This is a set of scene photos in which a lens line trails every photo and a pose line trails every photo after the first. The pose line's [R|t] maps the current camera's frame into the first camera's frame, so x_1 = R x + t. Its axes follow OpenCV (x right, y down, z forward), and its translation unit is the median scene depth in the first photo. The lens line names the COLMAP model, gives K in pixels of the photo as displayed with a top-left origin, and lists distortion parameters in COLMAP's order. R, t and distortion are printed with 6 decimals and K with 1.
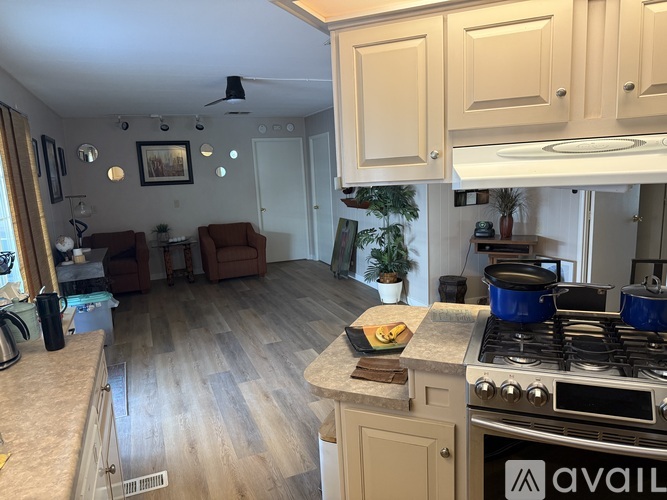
lens RADIAL K [[459.0, 0, 333.7], [0, 459.0, 245.2], [0, 0, 1]] dist [0.004556, -0.006346]
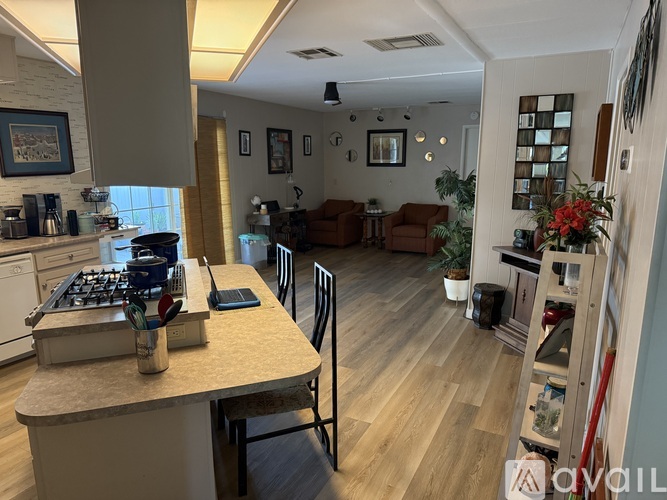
lens RADIAL K [[459.0, 0, 333.1], [0, 459.0, 254.1], [0, 0, 1]] dist [0.004556, -0.006346]
pose [[0.624101, 0.198166, -0.755797, 0.528650], [-0.149518, 0.979717, 0.133412, -0.047773], [0.766905, 0.029742, 0.641071, 0.135836]]
